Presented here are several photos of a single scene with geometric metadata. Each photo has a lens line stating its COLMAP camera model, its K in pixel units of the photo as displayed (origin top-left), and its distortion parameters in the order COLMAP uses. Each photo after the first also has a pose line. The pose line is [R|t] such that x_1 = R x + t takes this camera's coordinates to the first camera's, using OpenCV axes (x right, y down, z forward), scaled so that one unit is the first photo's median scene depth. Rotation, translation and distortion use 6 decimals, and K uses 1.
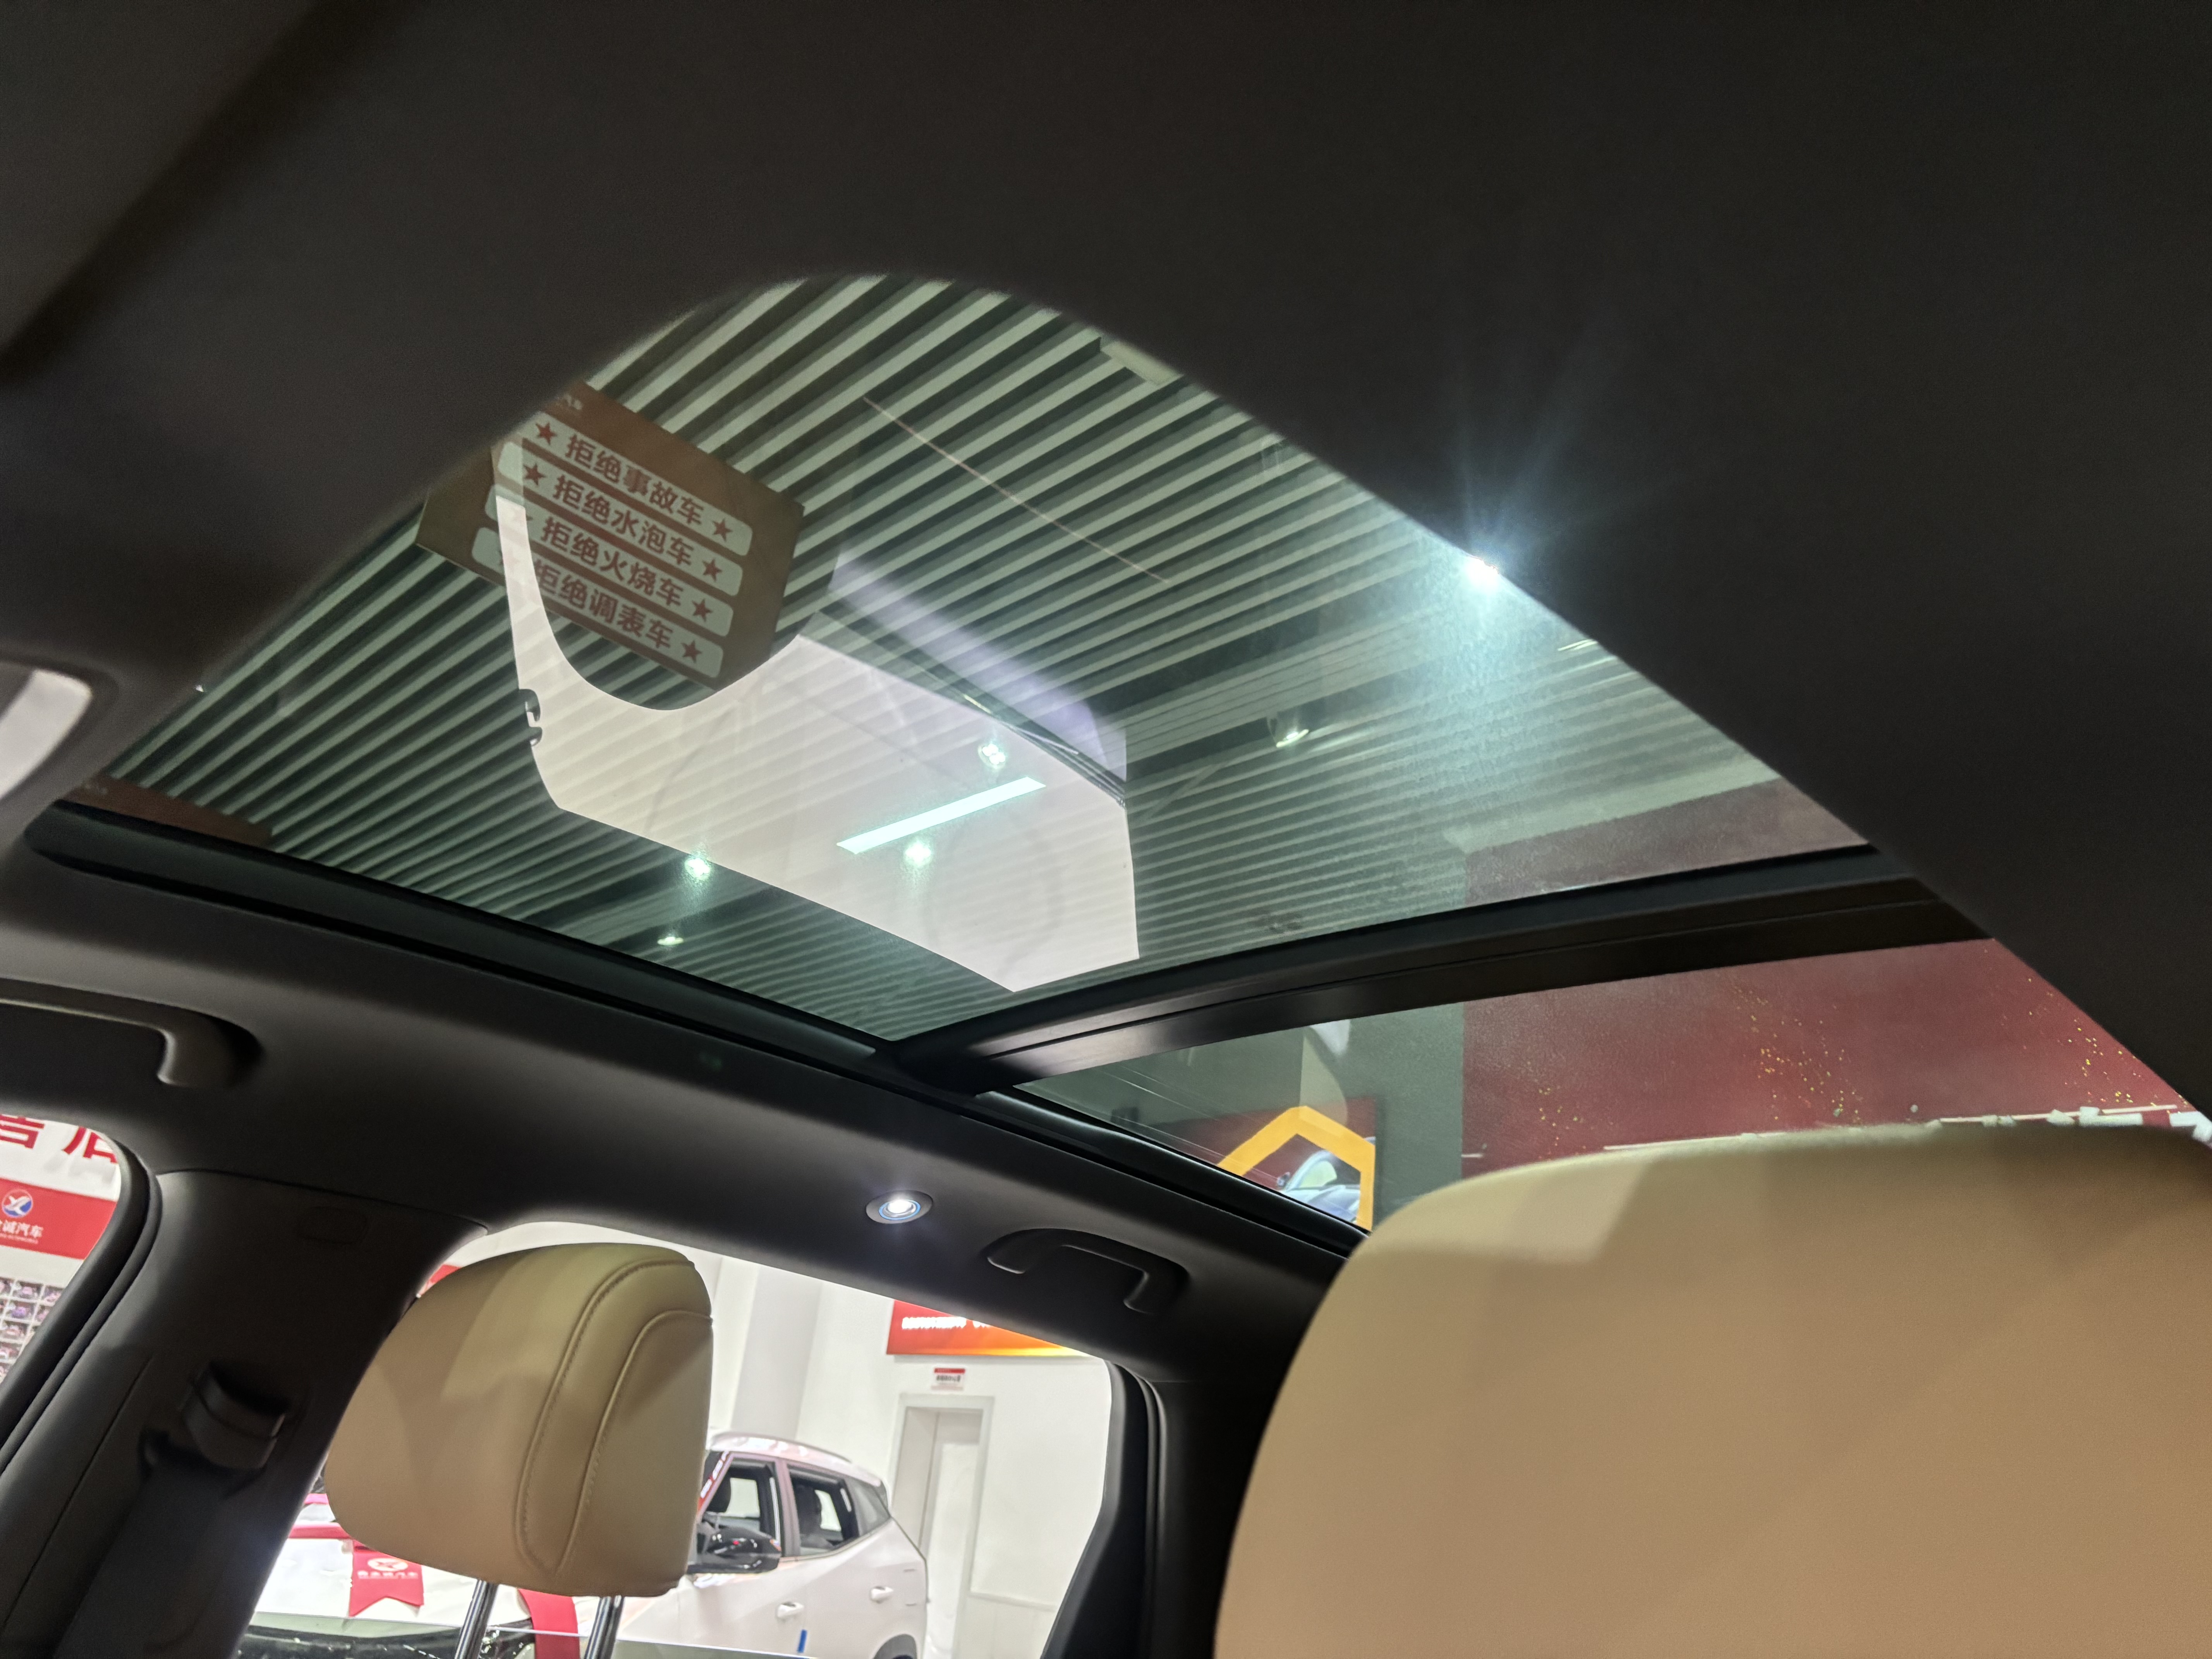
lens RADIAL K [[1669.4, 0, 1102.6], [0, 1669.4, 853.8], [0, 0, 1]] dist [0.058947, -0.000475]
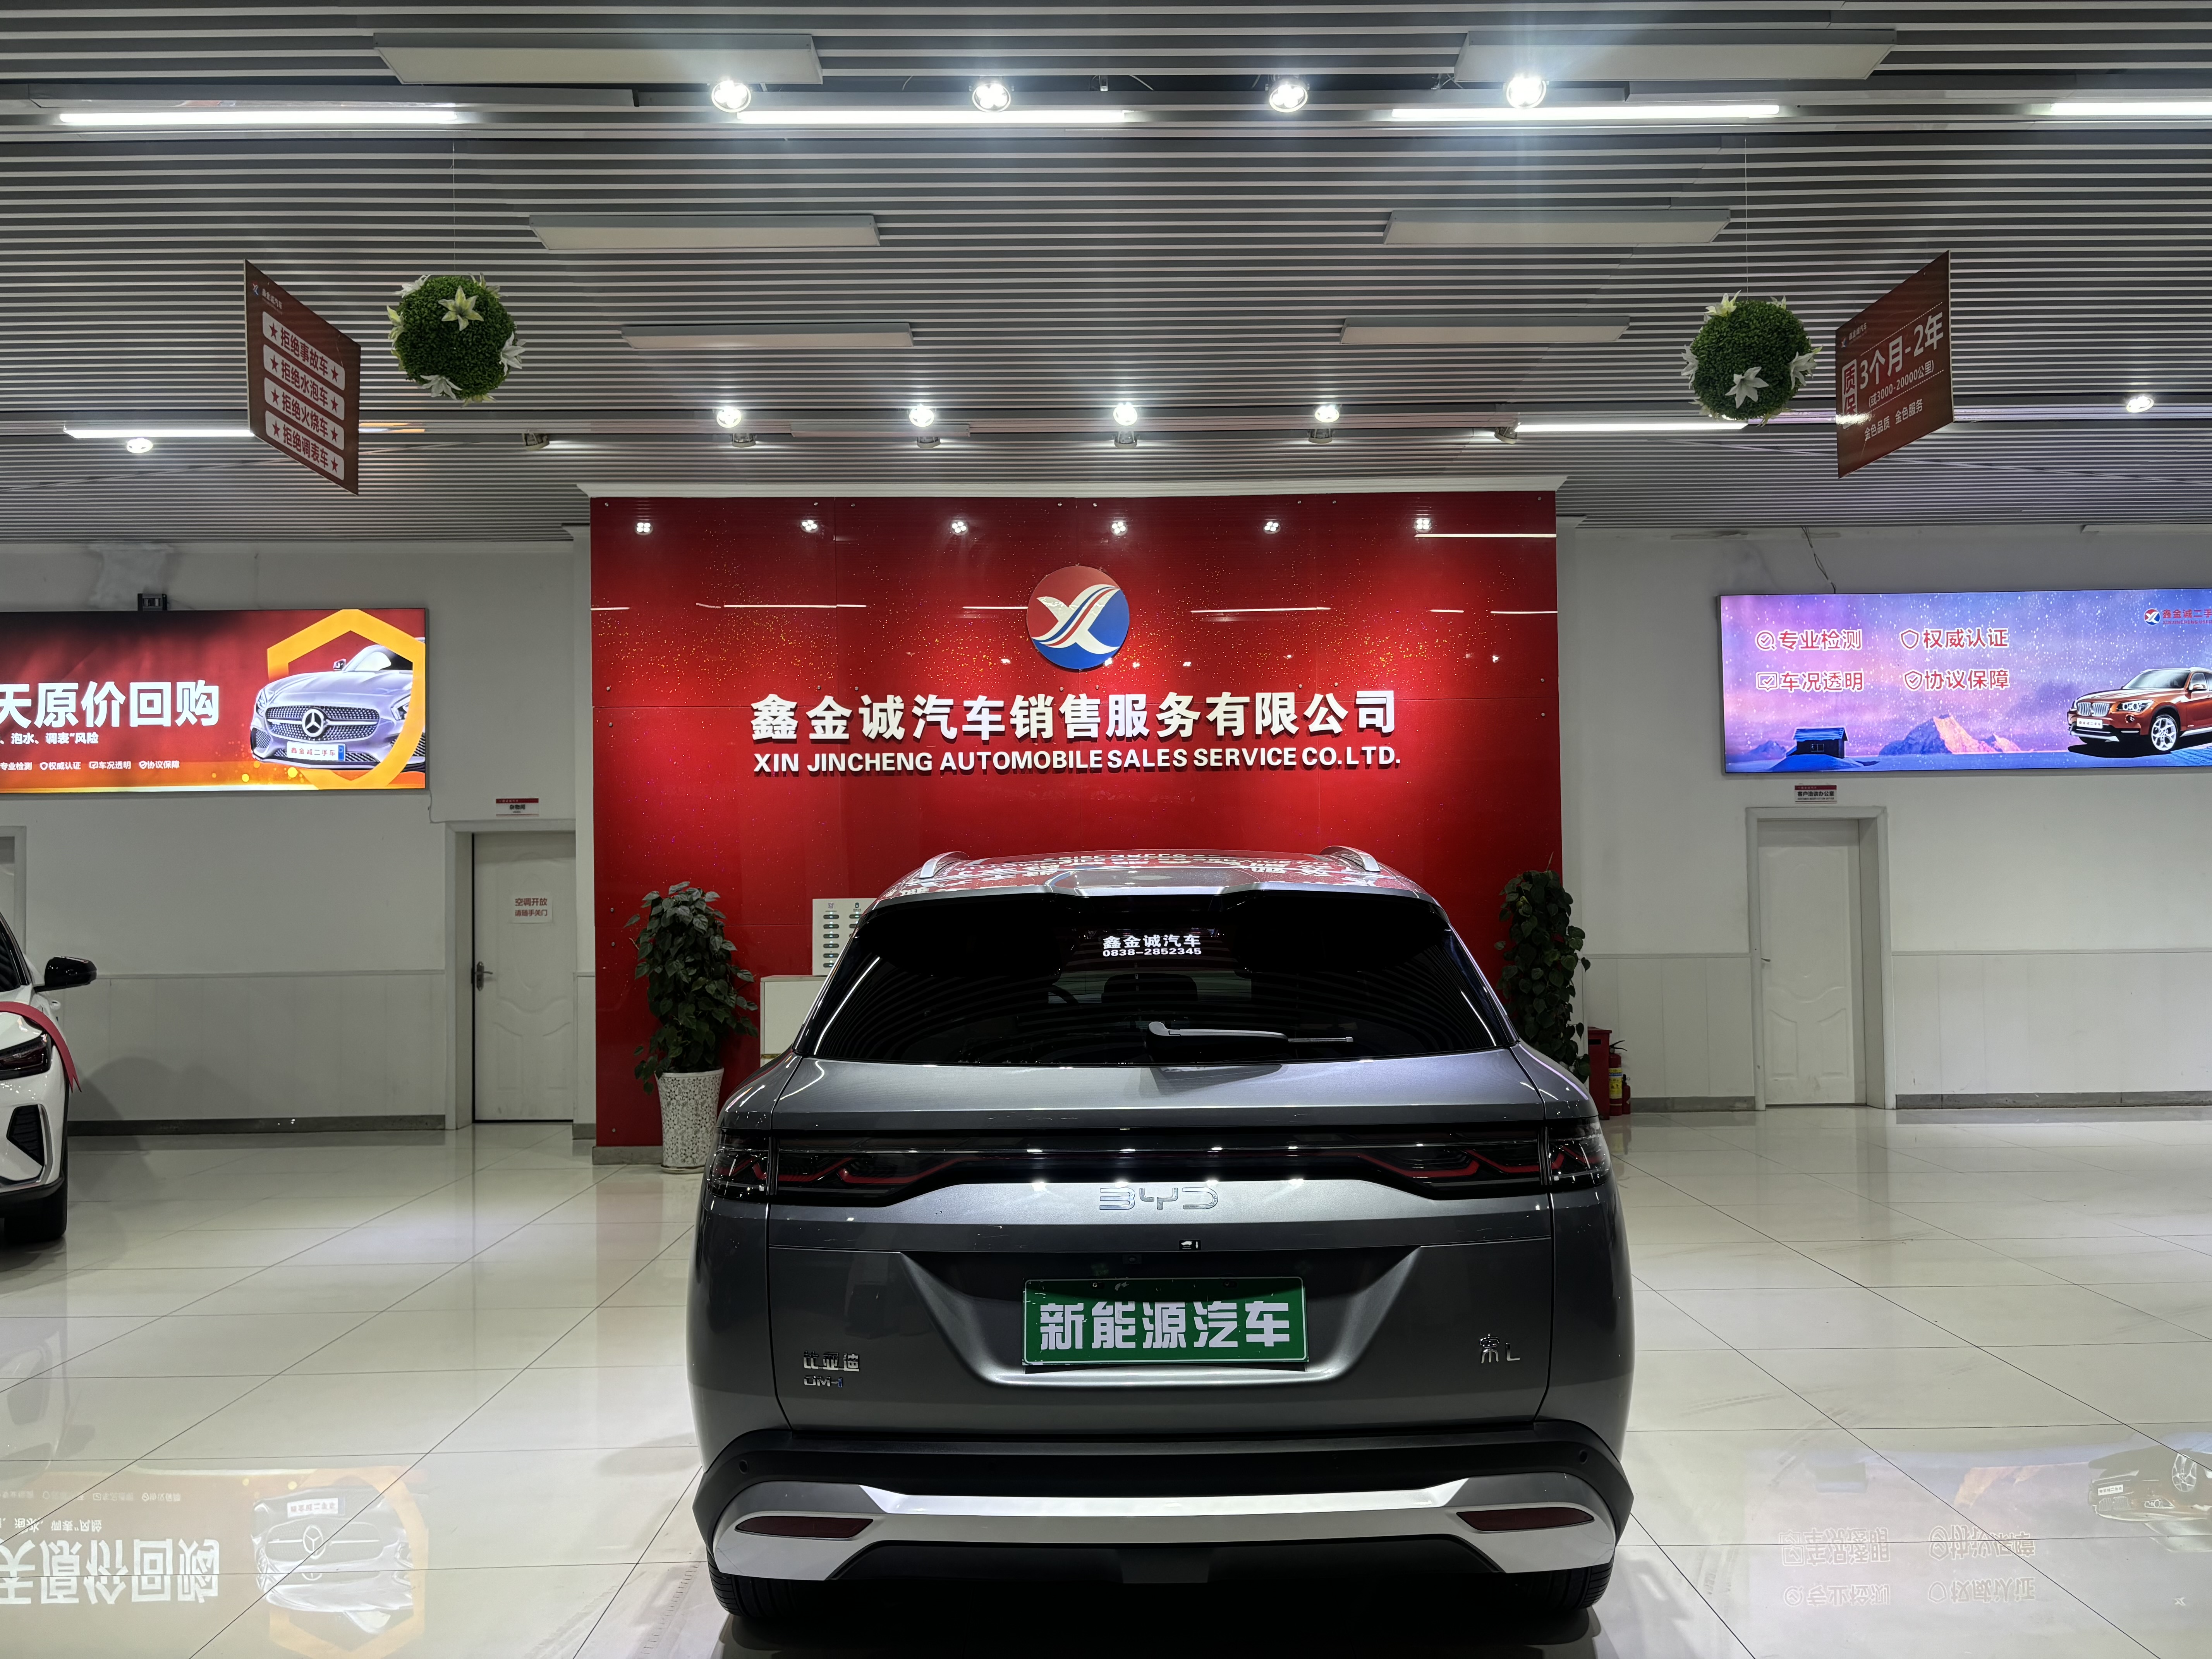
lens RADIAL K [[1659.0, 0, 1113.0], [0, 1659.0, 859.5], [0, 0, 1]] dist [0.092537, -0.108318]
pose [[0.683990, -0.109918, 0.721163, -0.798072], [-0.195485, 0.924808, 0.326366, -0.385516], [-0.702811, -0.364208, 0.611072, -0.547567]]
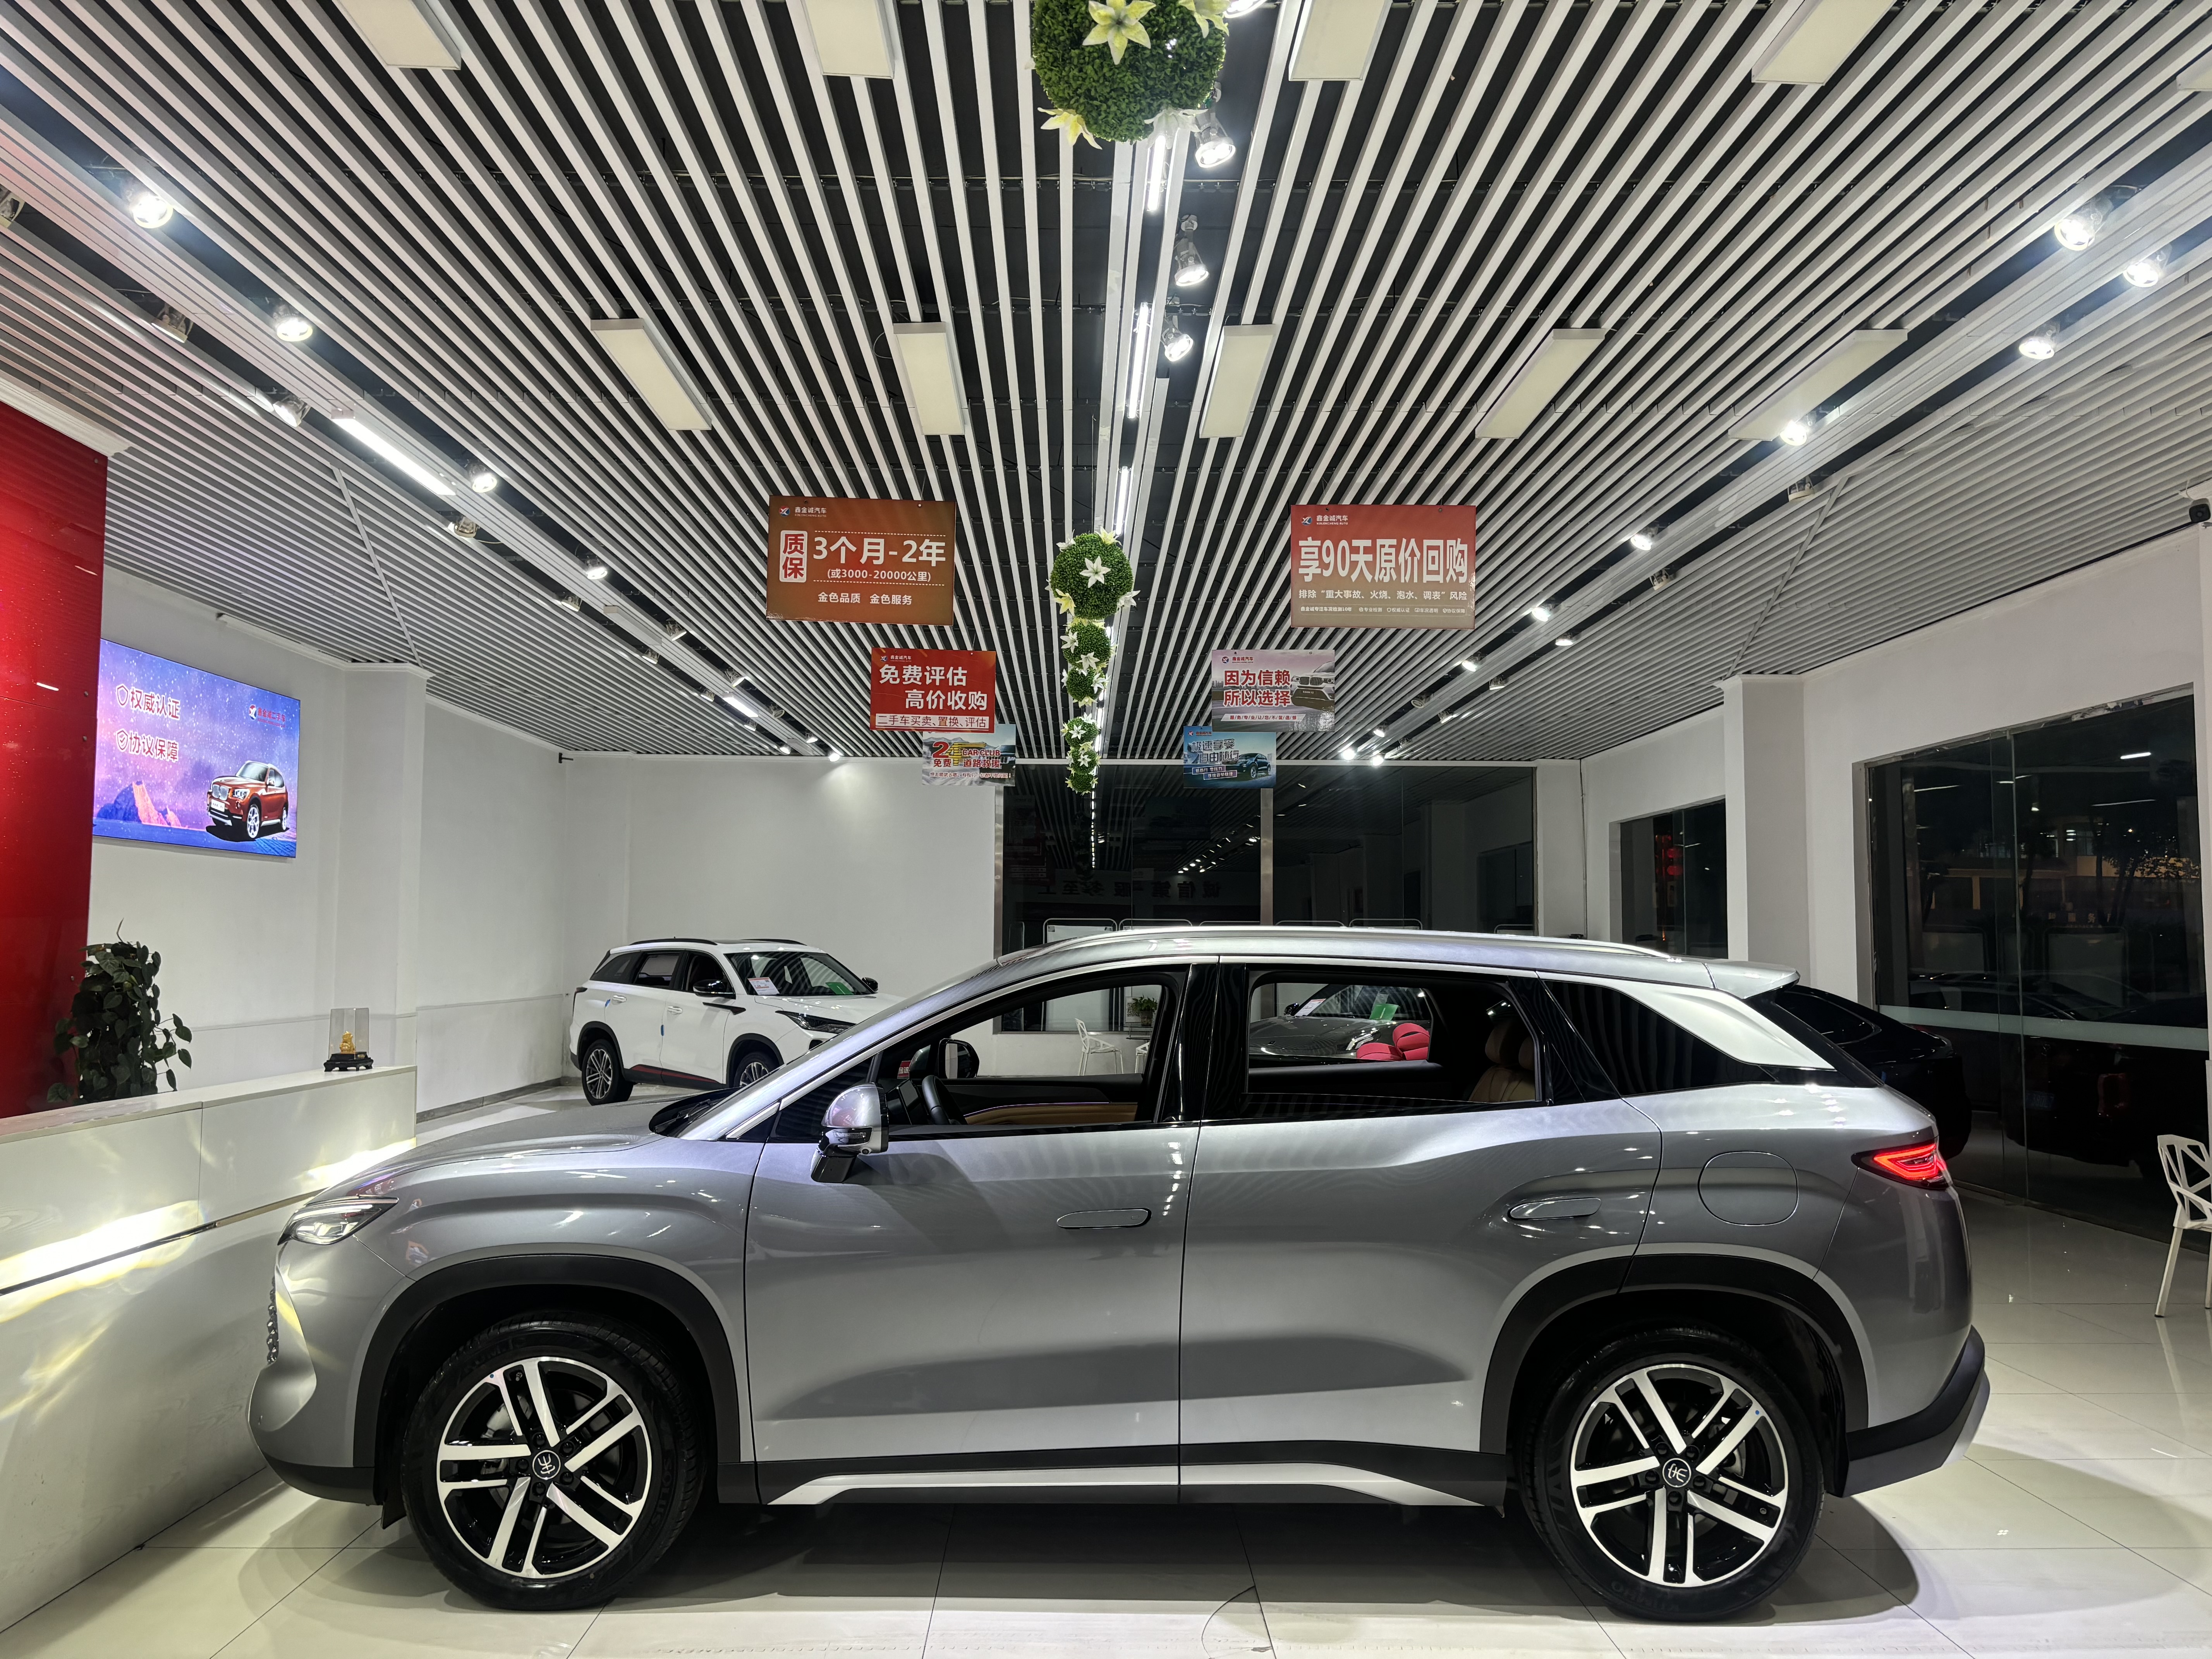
lens RADIAL K [[1669.4, 0, 1102.6], [0, 1669.4, 853.8], [0, 0, 1]] dist [0.058947, -0.000475]
pose [[-0.720540, -0.075349, 0.689307, -0.736187], [-0.344289, 0.901764, -0.261316, 0.204611], [-0.601903, -0.425609, -0.675699, 0.858303]]
